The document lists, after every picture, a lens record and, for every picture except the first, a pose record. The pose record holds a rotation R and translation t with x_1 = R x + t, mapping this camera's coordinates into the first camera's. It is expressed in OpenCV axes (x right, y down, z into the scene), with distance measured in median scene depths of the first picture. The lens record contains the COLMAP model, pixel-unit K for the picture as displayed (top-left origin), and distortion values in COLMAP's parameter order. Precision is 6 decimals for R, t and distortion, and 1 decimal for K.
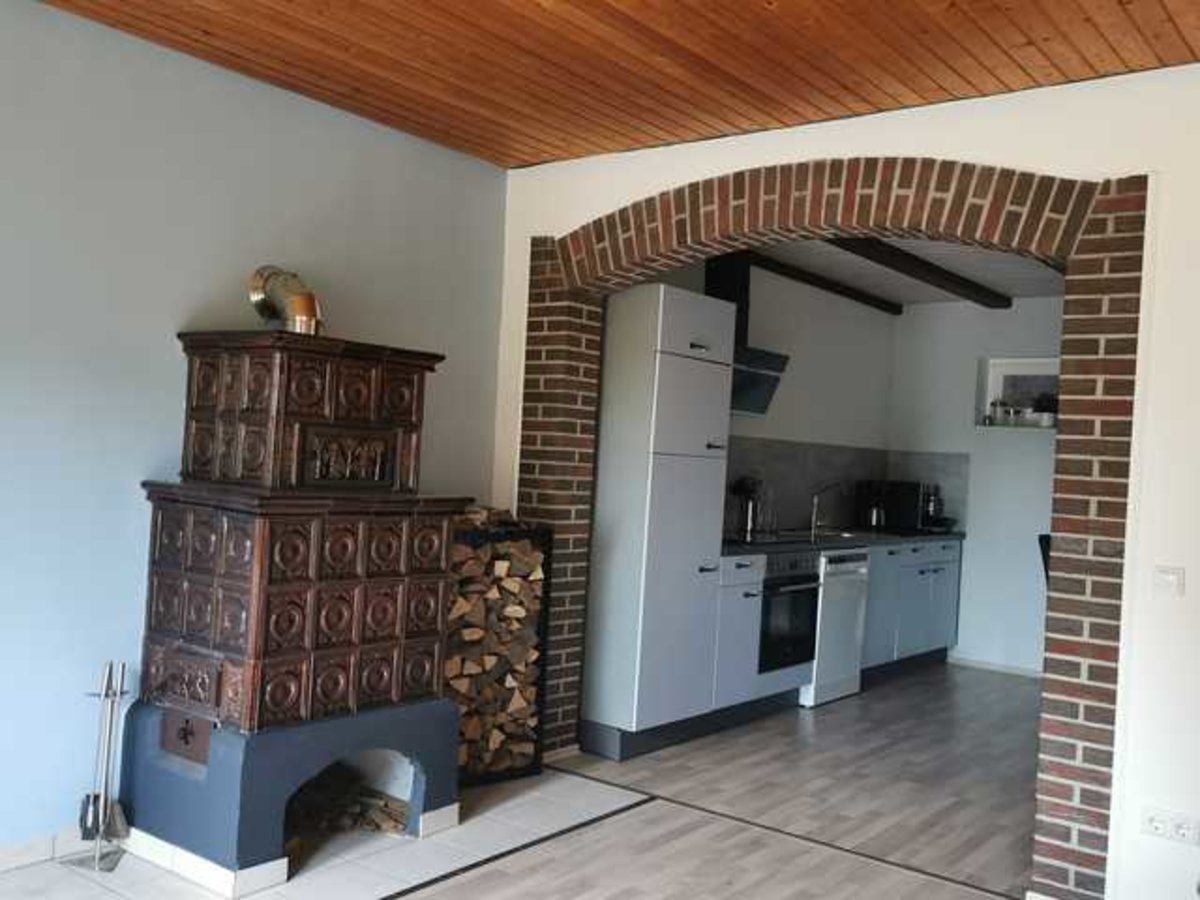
lens RADIAL K [[1122.2, 0, 603.1], [0, 1122.2, 450.0], [0, 0, 1]] dist [0.038954, 0.000000]
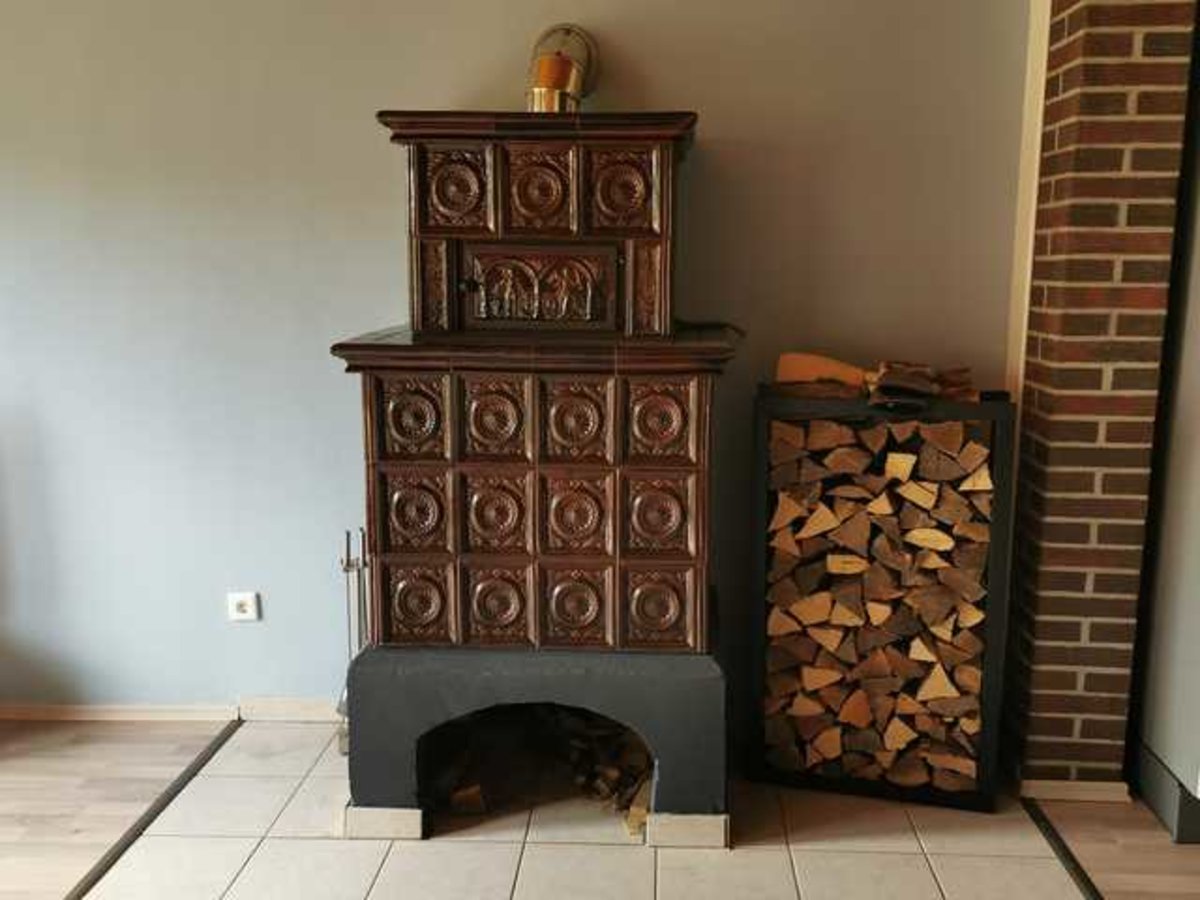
lens RADIAL K [[1122.2, 0, 599.8], [0, 1122.2, 446.5], [0, 0, 1]] dist [0.038954, 0.000000]
pose [[0.567463, 0.089985, -0.818467, 0.311441], [0.031101, 0.990959, 0.130512, 0.012033], [0.822812, -0.099515, 0.559534, 0.536496]]
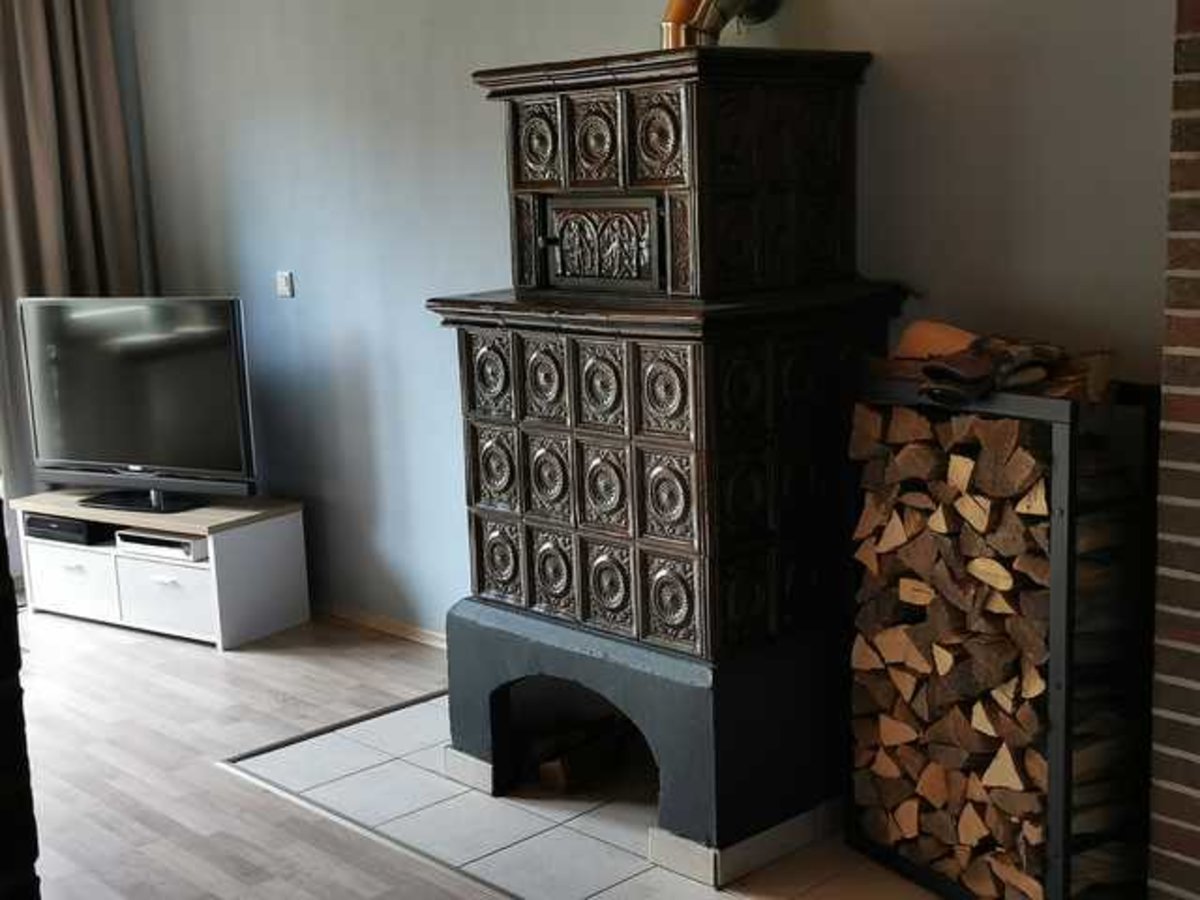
lens RADIAL K [[1470.7, 0, 601.6], [0, 1470.7, 452.5], [0, 0, 1]] dist [0.037658, 0.000000]
pose [[-0.141968, 0.120450, -0.982516, 0.527284], [0.026969, 0.992671, 0.117799, 0.022463], [0.989504, -0.009774, -0.144176, 0.948149]]
